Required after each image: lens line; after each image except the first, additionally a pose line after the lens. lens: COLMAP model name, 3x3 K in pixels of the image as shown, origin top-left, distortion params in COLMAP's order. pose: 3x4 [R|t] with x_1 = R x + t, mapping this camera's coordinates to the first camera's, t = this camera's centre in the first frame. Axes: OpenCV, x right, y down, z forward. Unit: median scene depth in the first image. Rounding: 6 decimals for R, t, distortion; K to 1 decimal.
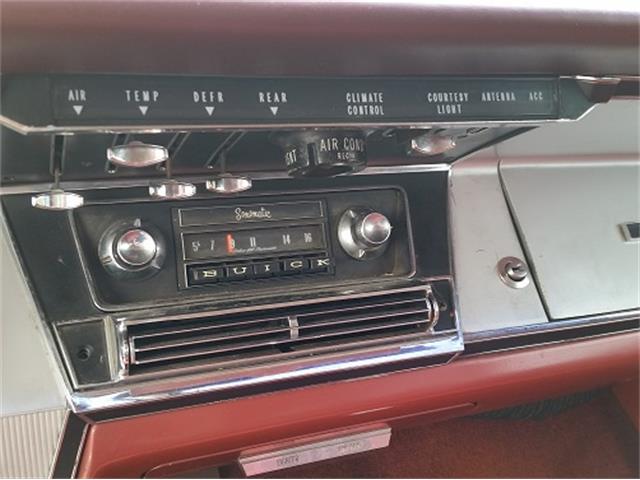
lens RADIAL K [[715.3, 0, 321.0], [0, 715.3, 227.9], [0, 0, 1]] dist [0.146716, -0.418525]
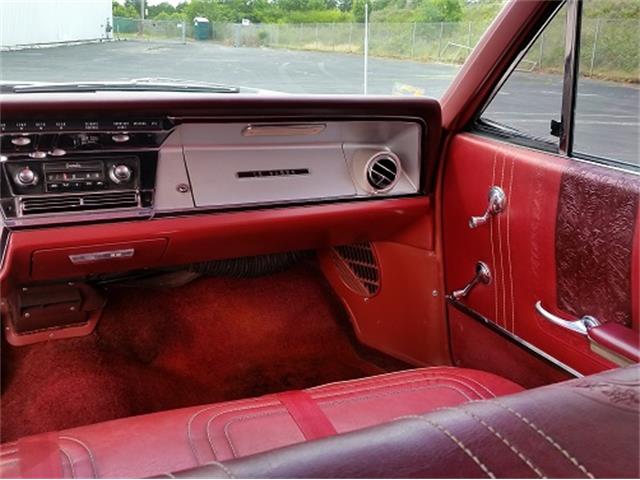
lens RADIAL K [[676.0, 0, 320.0], [0, 676.0, 240.0], [0, 0, 1]] dist [0.131578, -0.383756]
pose [[0.996314, -0.020412, 0.083322, 0.654809], [0.019264, 0.999708, 0.014556, 0.258018], [-0.083595, -0.012897, 0.996416, -1.755210]]
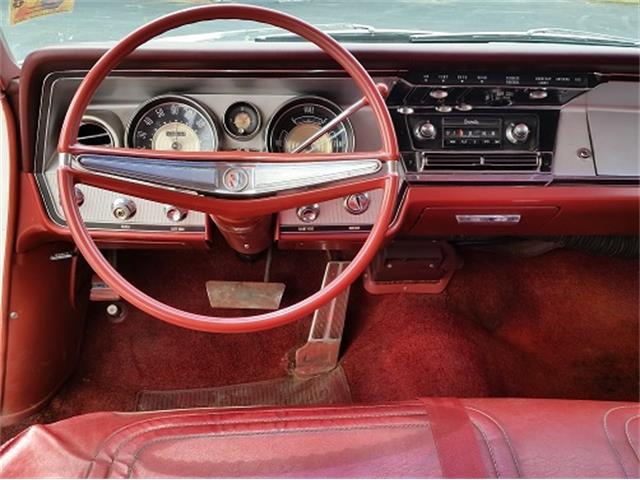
lens RADIAL K [[683.2, 0, 320.0], [0, 683.2, 240.0], [0, 0, 1]] dist [0.188791, -0.521119]
pose [[0.950950, 0.102002, -0.292043, 0.167175], [-0.079635, 0.992976, 0.087509, 0.245397], [0.298918, -0.059960, 0.952393, -1.662086]]
